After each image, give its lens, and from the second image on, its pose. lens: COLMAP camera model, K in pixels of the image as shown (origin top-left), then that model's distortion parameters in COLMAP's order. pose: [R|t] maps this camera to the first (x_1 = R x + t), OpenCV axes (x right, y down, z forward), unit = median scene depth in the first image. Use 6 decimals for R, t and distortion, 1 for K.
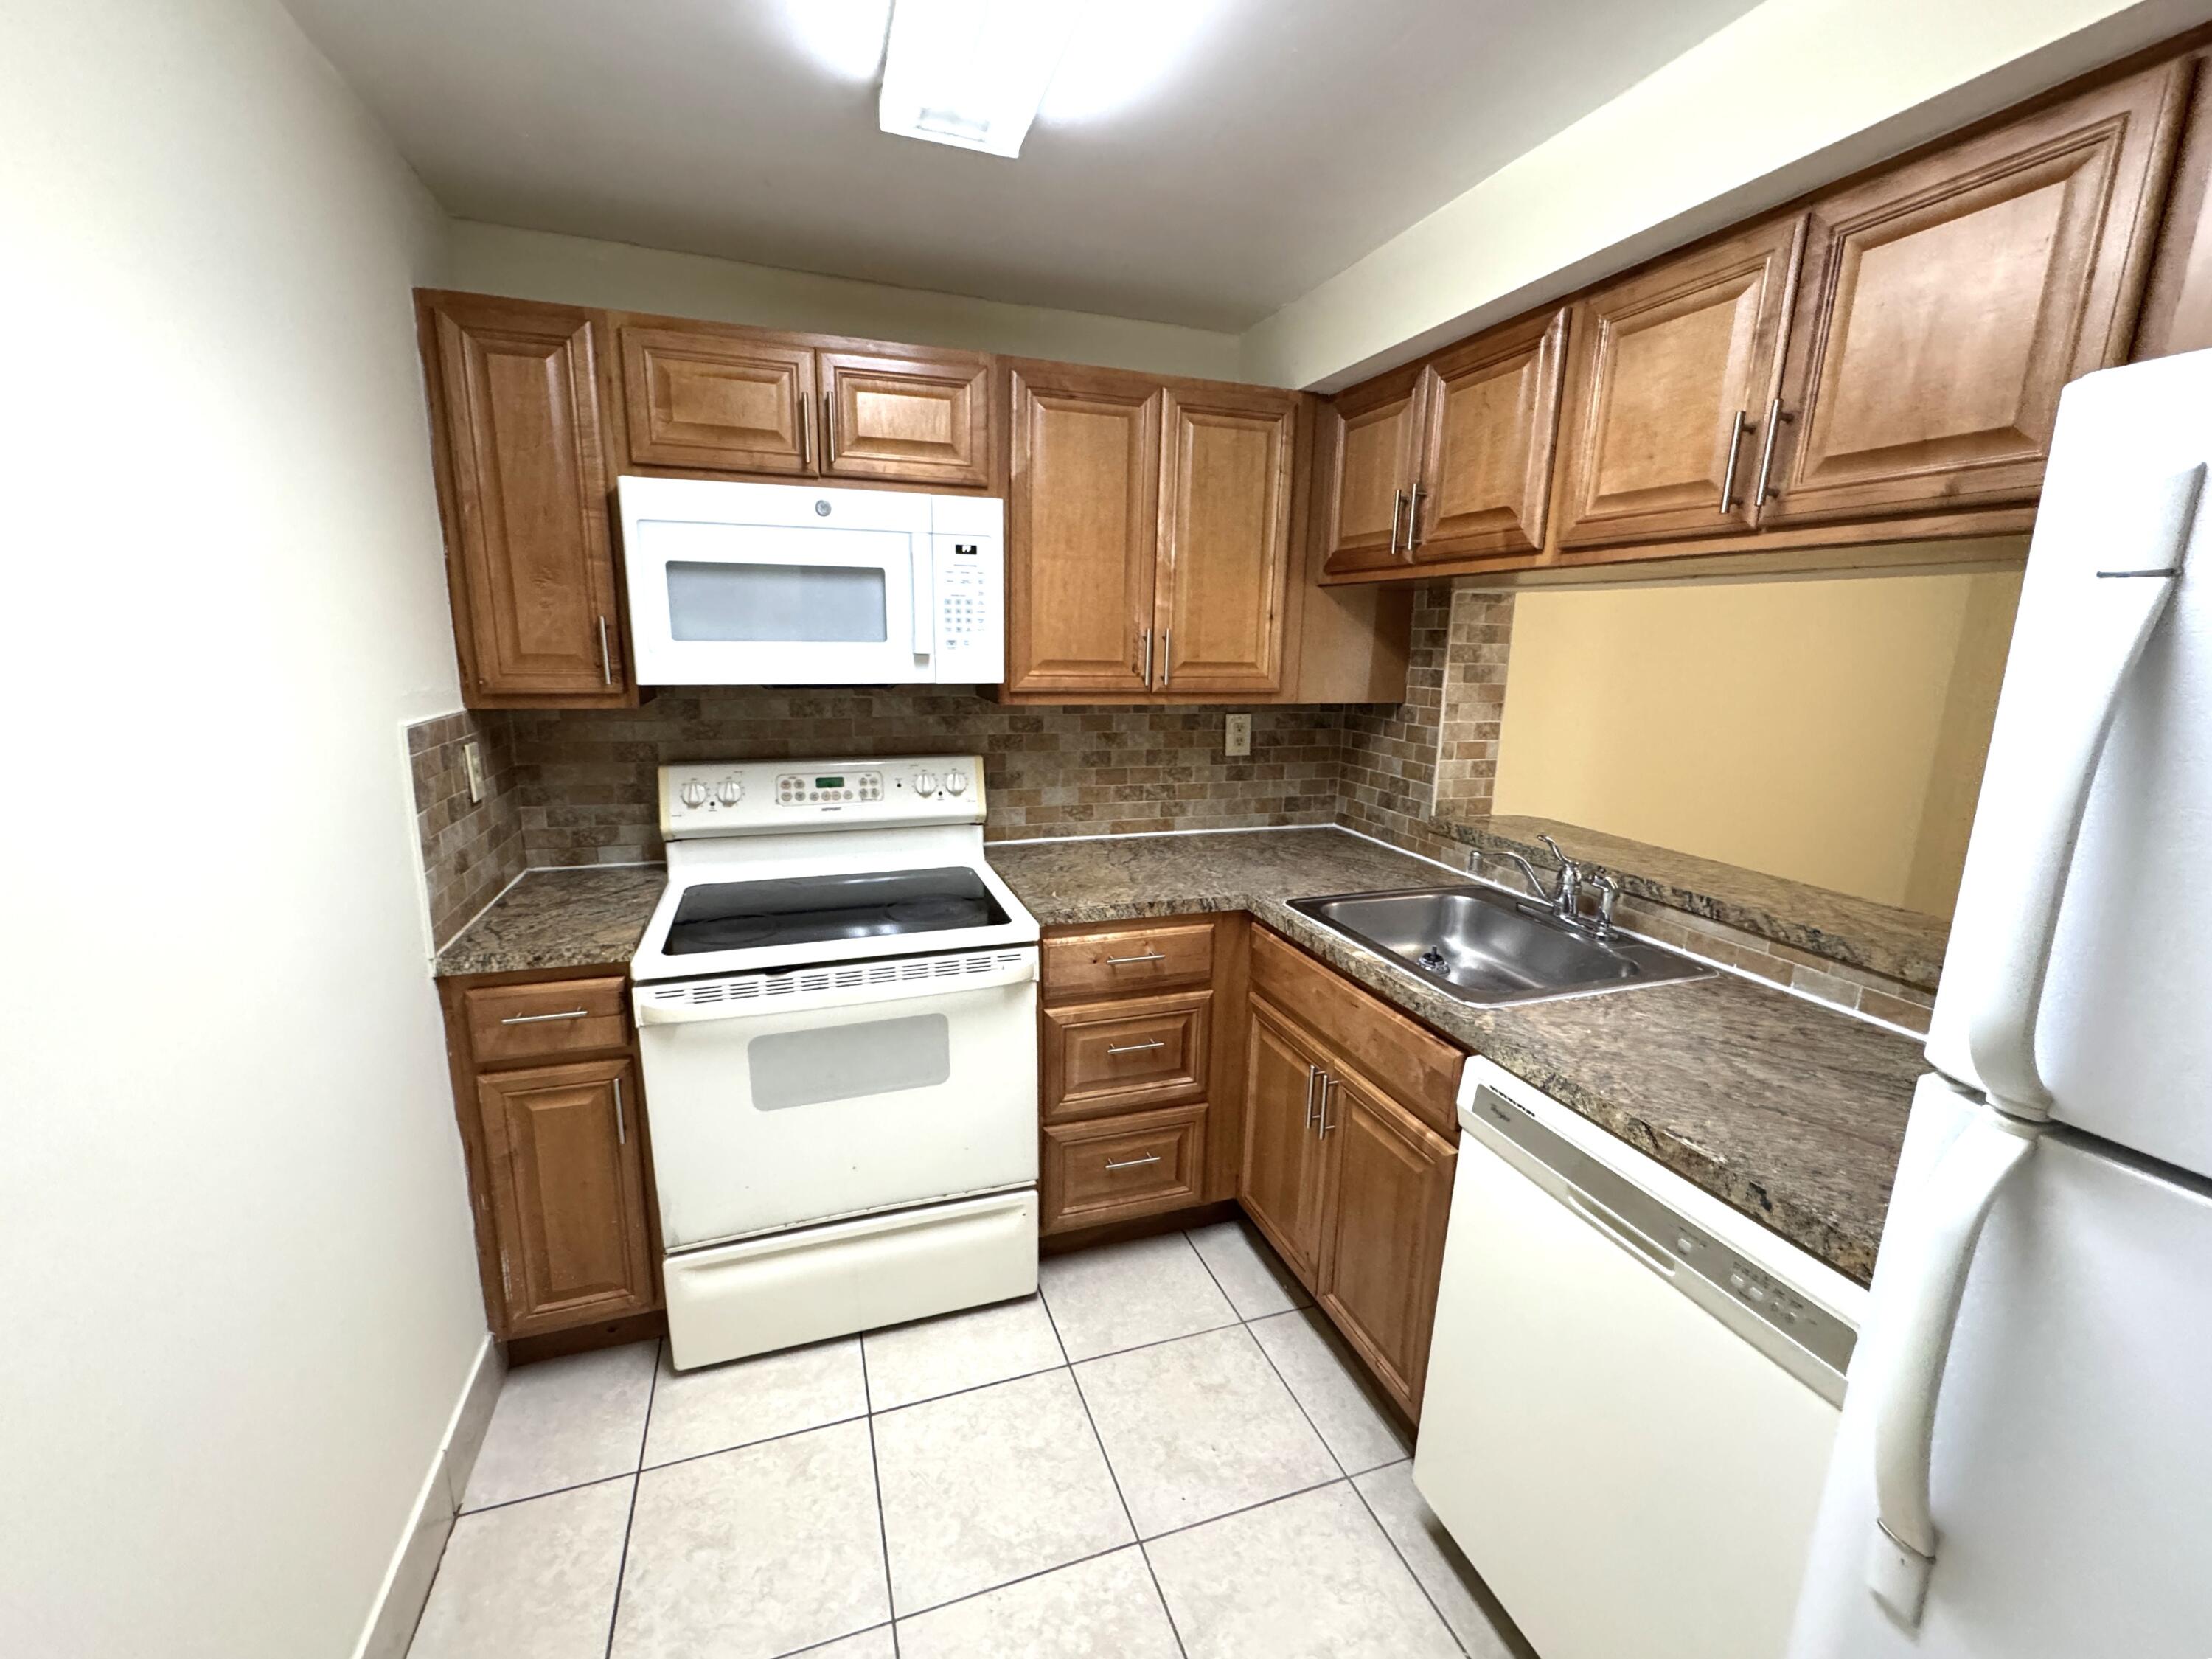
lens RADIAL K [[903.4, 0, 1096.8], [0, 903.4, 833.7], [0, 0, 1]] dist [-0.001261, 0.000530]
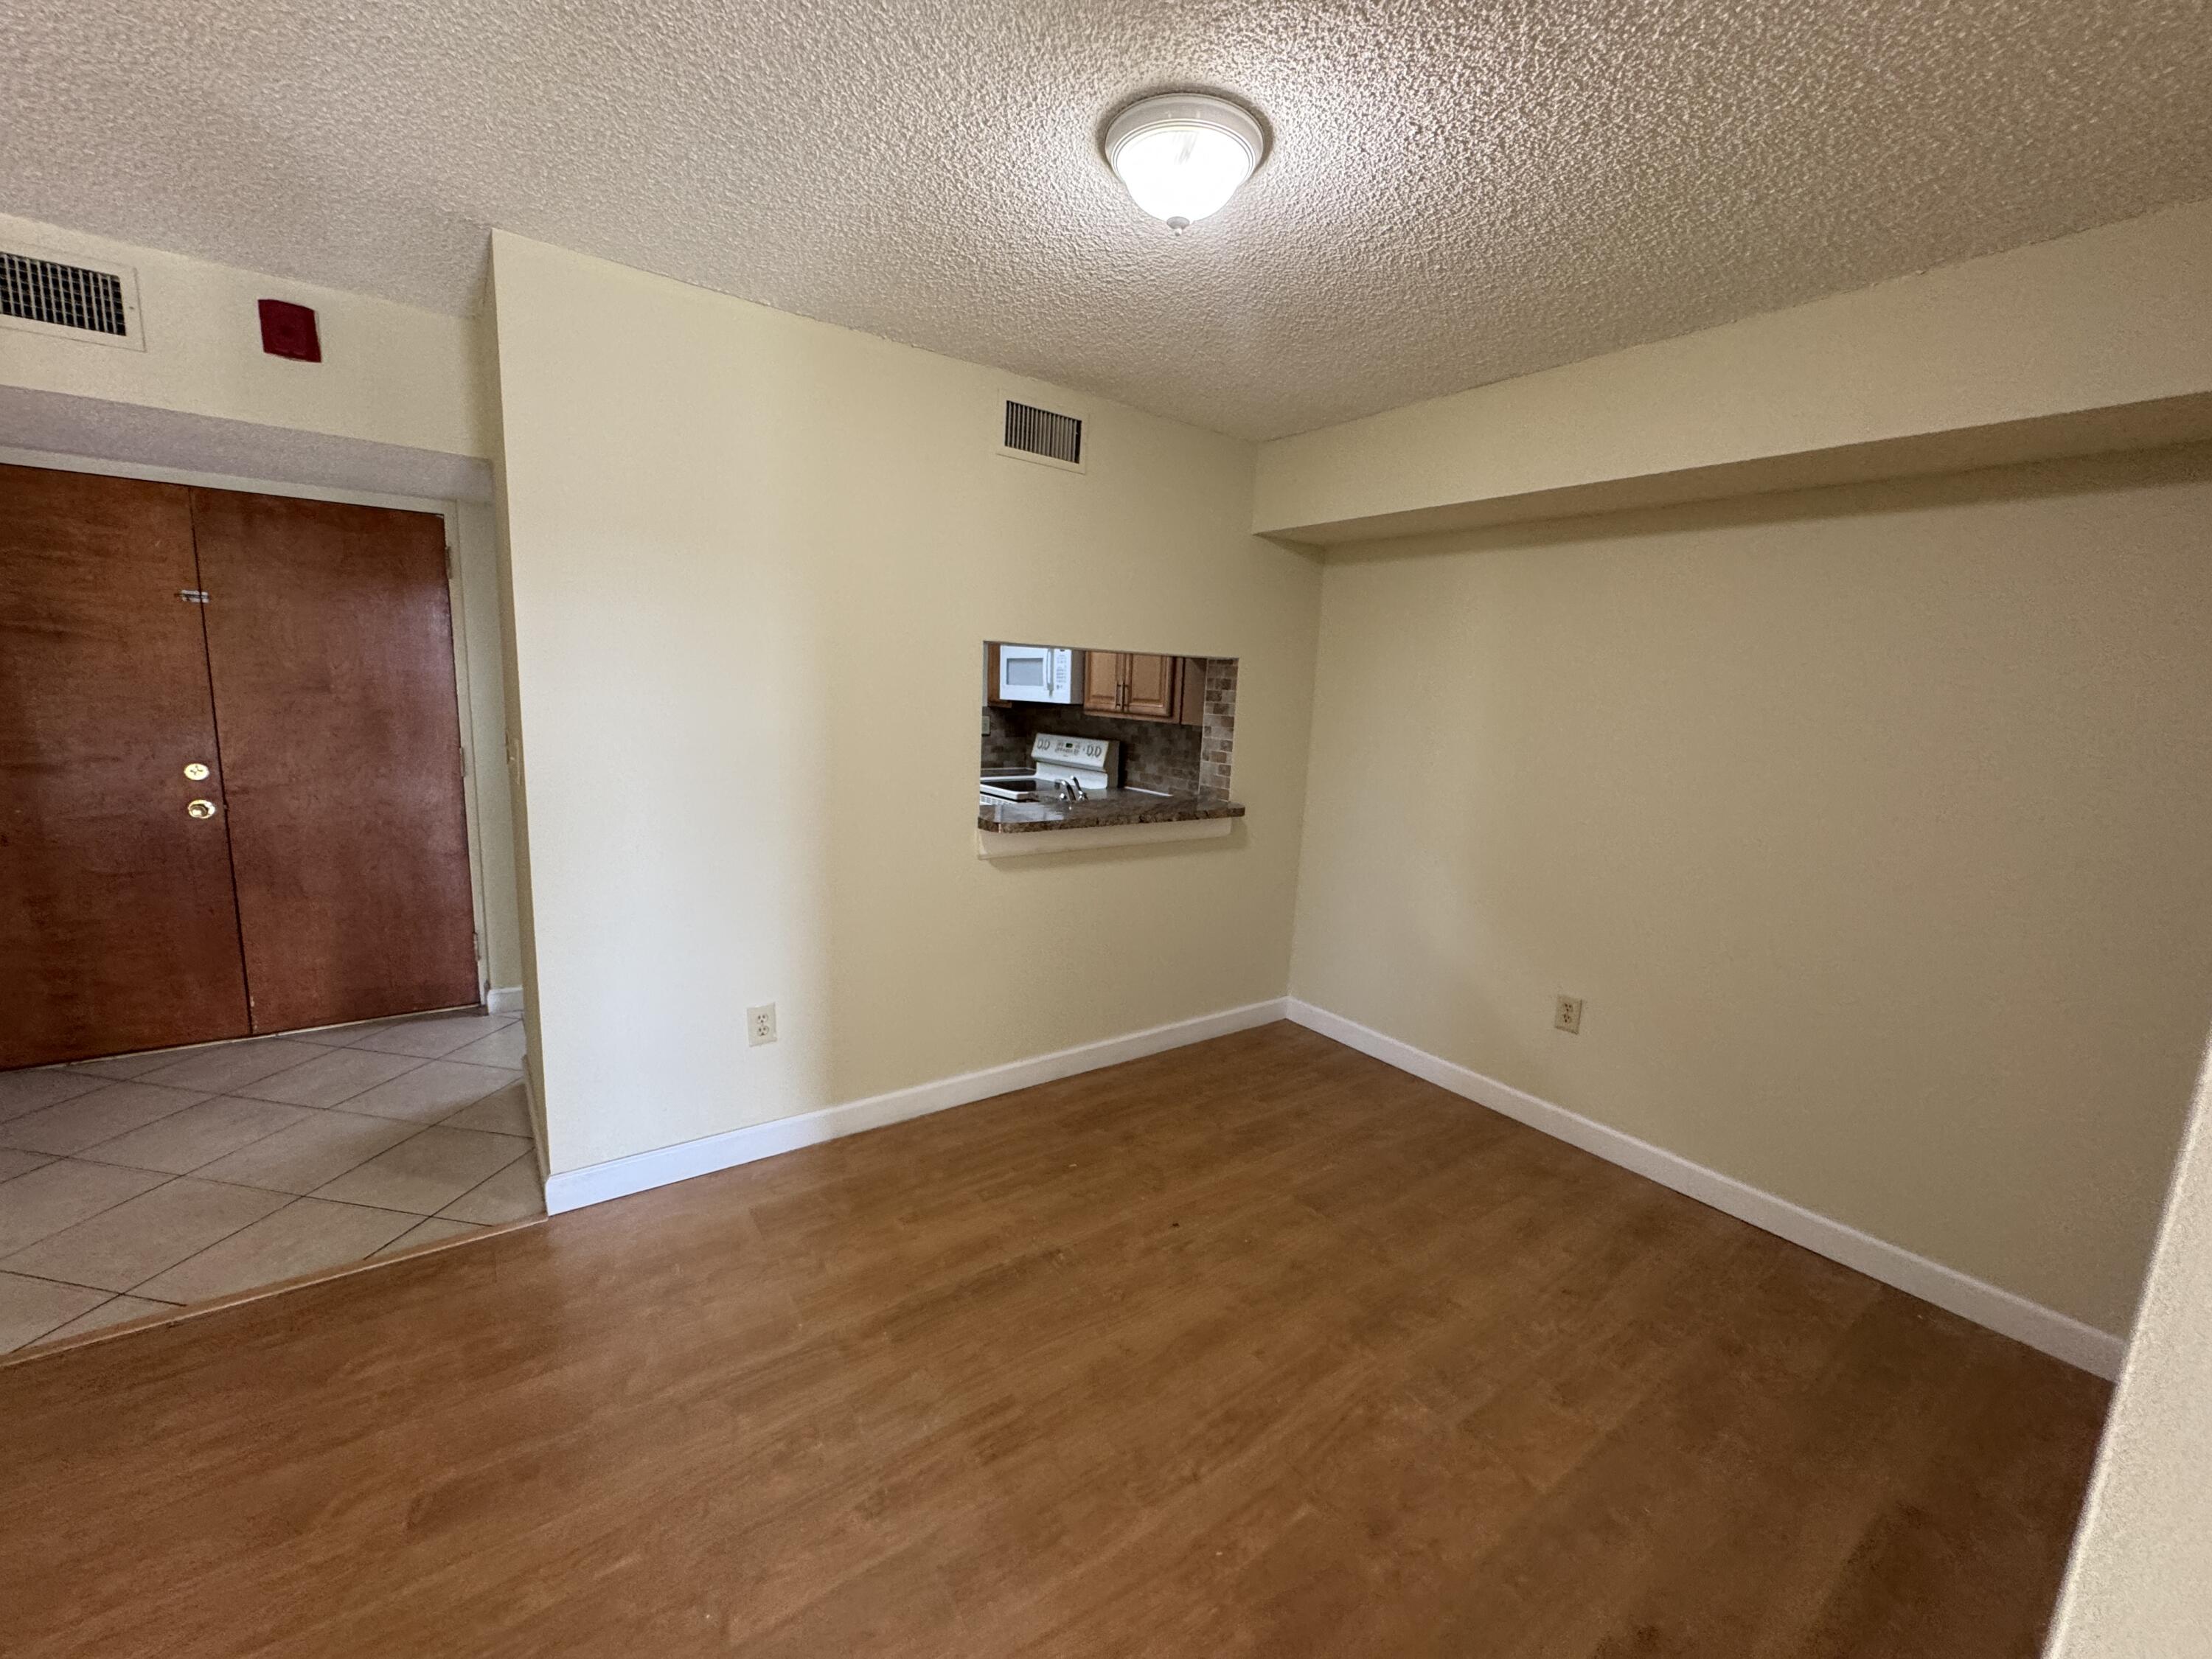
lens RADIAL K [[885.8, 0, 1102.1], [0, 885.8, 829.3], [0, 0, 1]] dist [-0.002710, 0.000451]
pose [[0.295329, 0.149244, -0.943667, 2.142688], [-0.236853, 0.968327, 0.079019, -0.051377], [0.925571, 0.200174, 0.321324, 0.397644]]
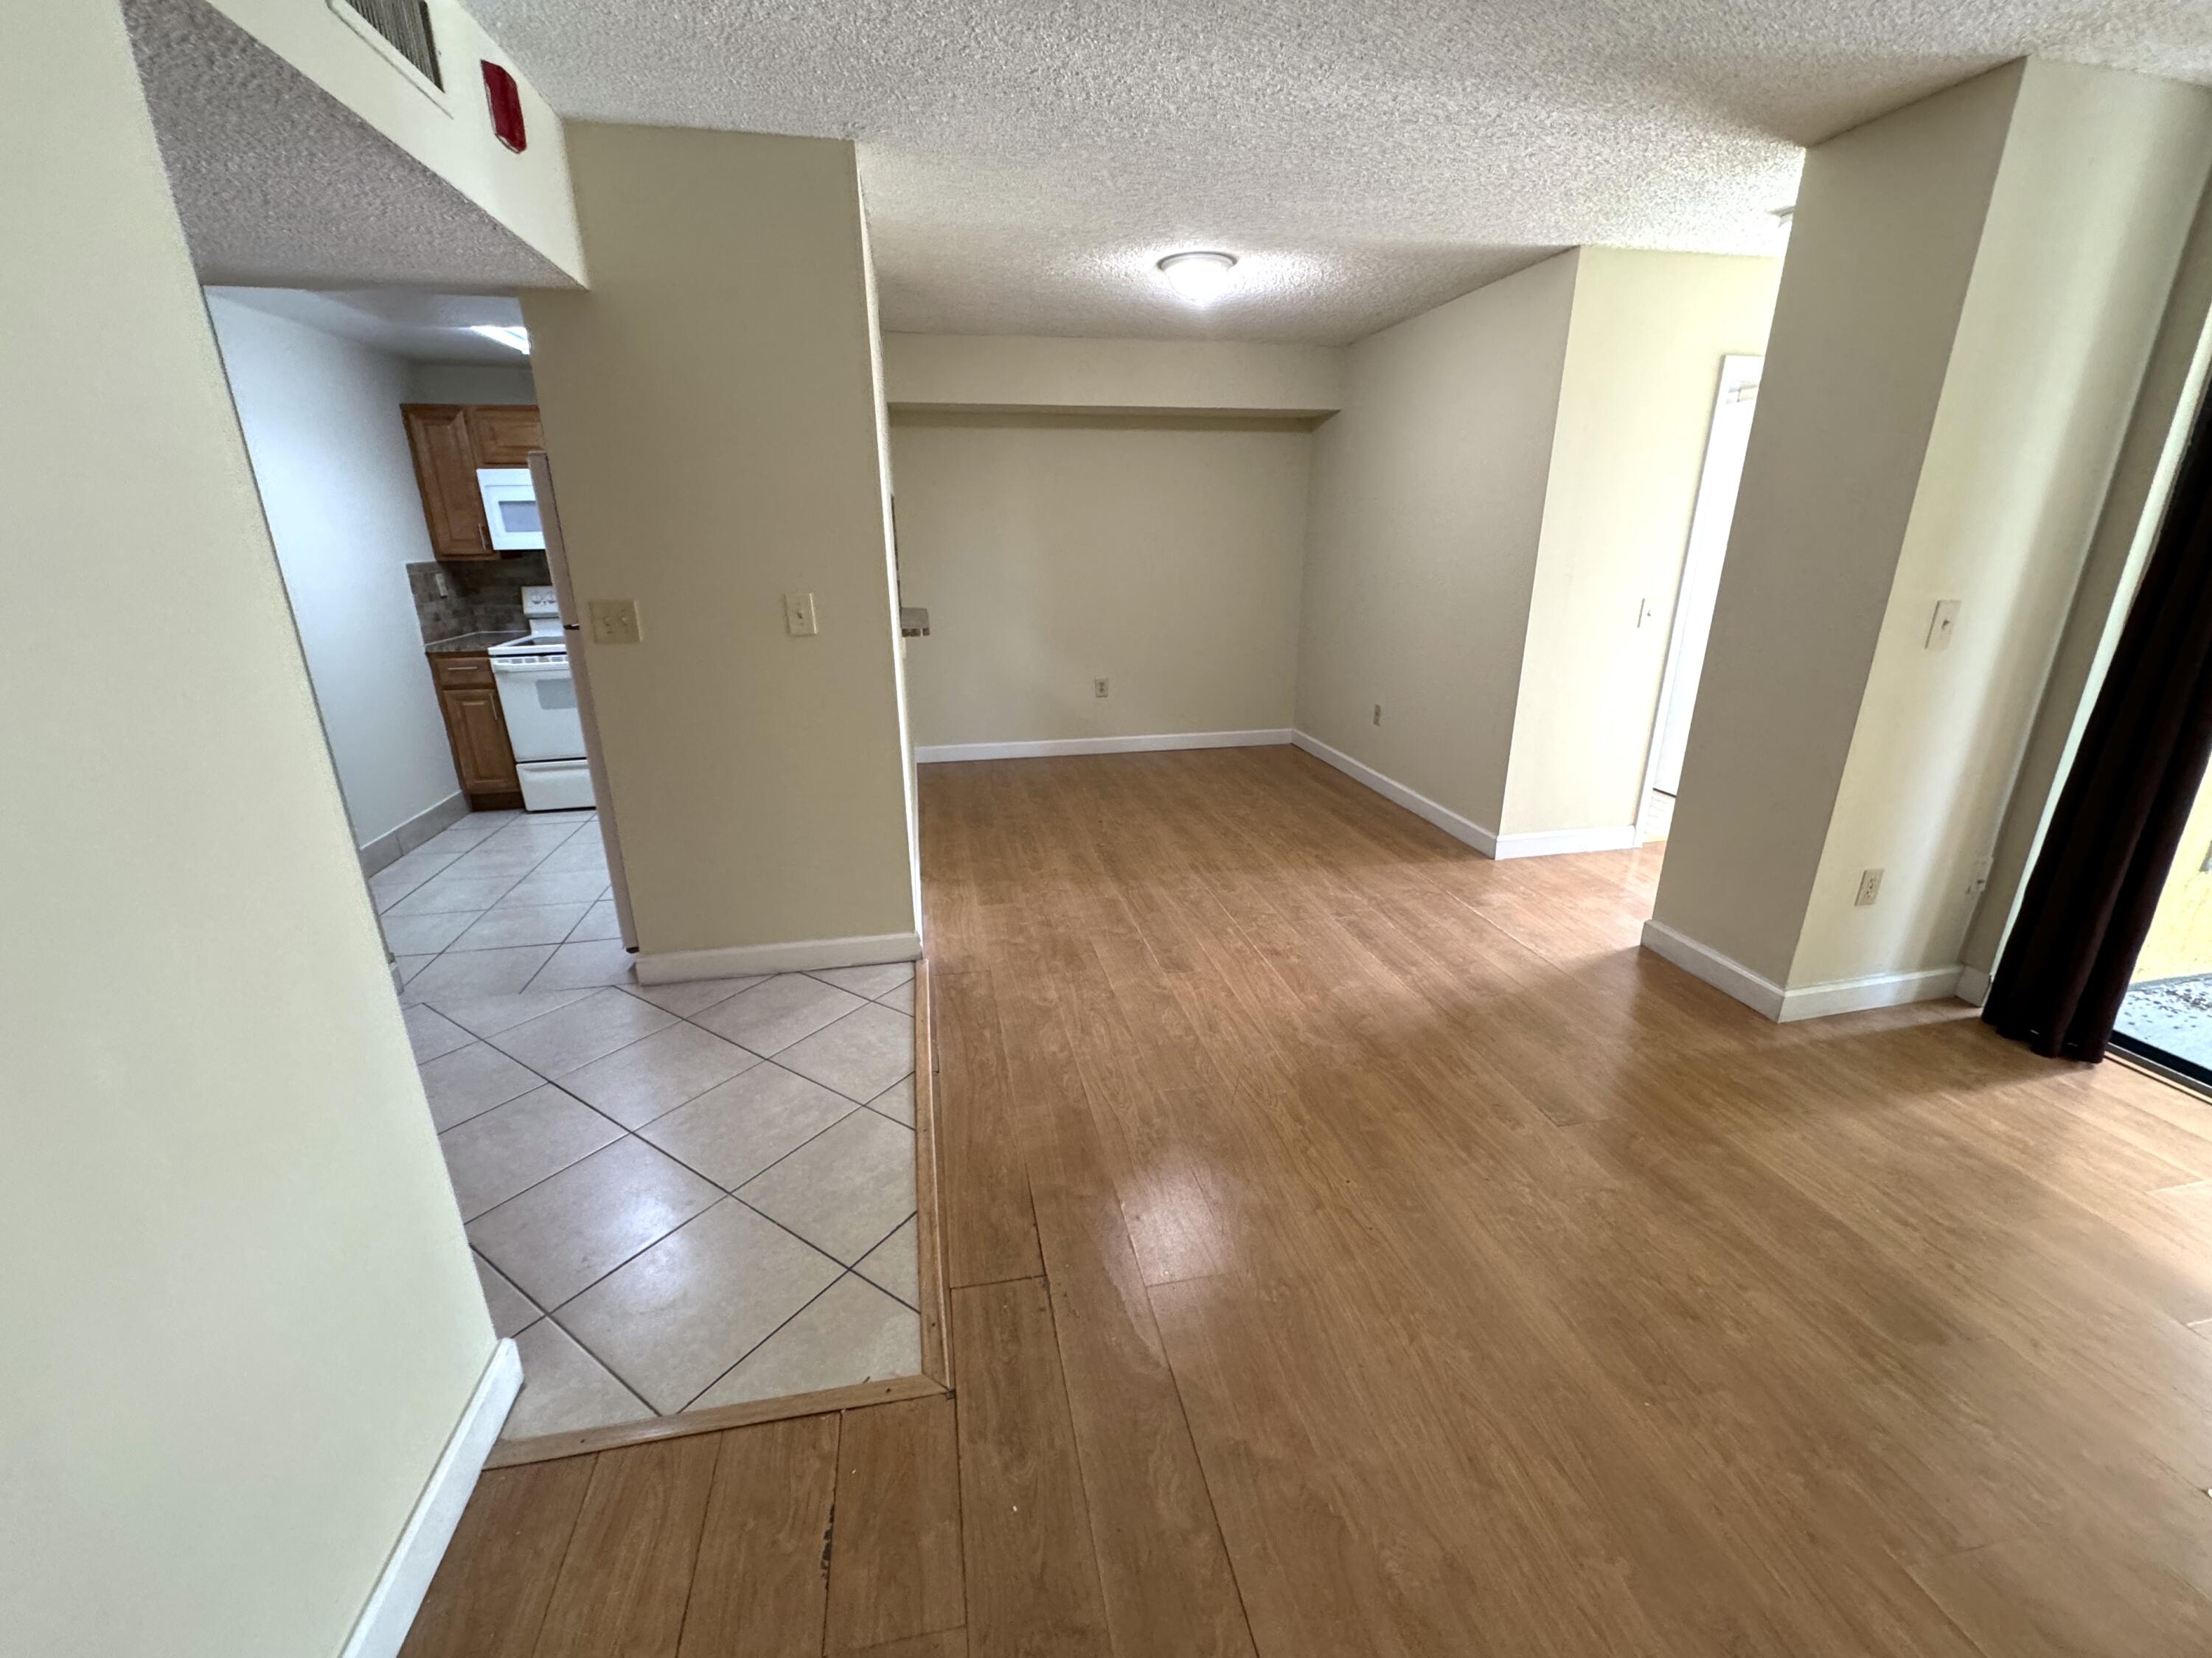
lens RADIAL K [[903.3, 0, 1096.8], [0, 903.3, 833.2], [0, 0, 1]] dist [-0.001261, 0.000530]
pose [[0.991461, 0.016527, -0.129350, 1.399646], [-0.001761, 0.993543, 0.113444, 0.313157], [0.130390, -0.112247, 0.985088, -1.283820]]
